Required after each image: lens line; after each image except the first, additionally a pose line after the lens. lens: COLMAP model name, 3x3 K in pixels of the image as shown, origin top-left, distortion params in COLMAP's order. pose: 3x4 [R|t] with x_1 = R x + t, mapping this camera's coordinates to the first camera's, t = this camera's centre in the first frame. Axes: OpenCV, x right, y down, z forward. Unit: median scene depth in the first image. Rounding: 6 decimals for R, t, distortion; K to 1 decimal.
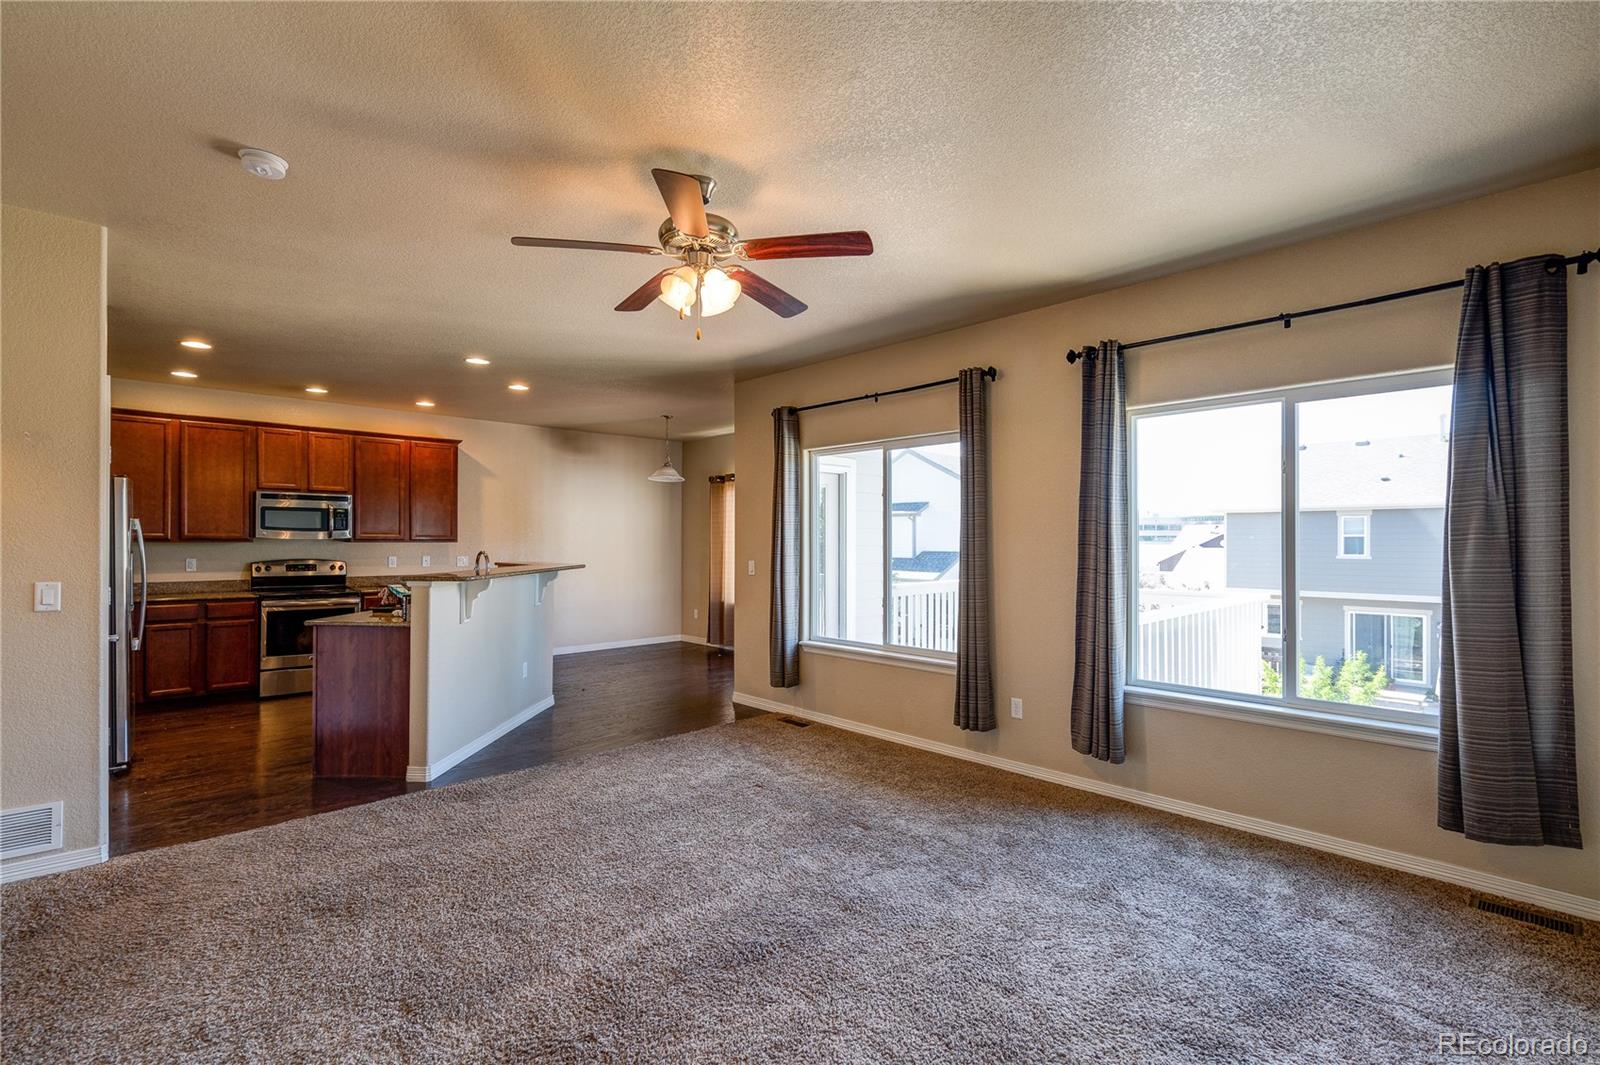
lens RADIAL K [[720.3, 0, 796.6], [0, 720.3, 535.4], [0, 0, 1]] dist [0.000374, 0.000210]
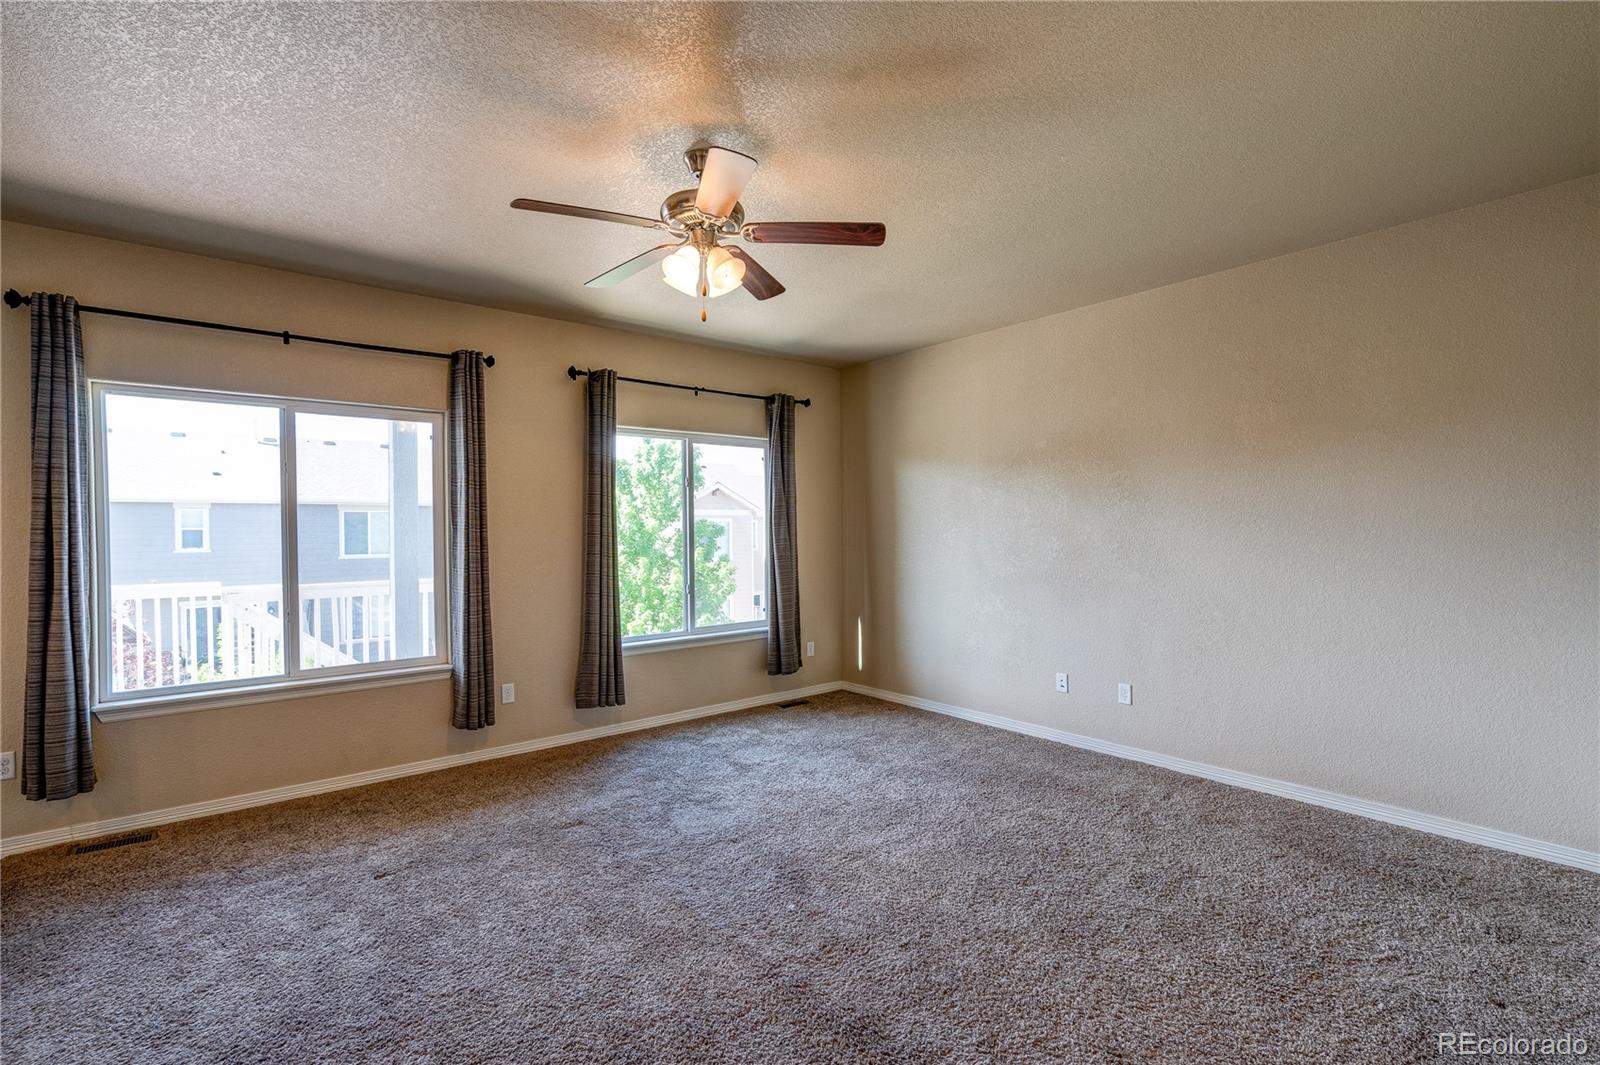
lens RADIAL K [[720.3, 0, 799.5], [0, 720.3, 535.5], [0, 0, 1]] dist [0.000374, 0.000210]
pose [[0.079758, -0.009355, 0.996770, -0.910784], [0.000532, 0.999956, 0.009342, 0.005198], [-0.996814, -0.000215, 0.079759, 0.663526]]
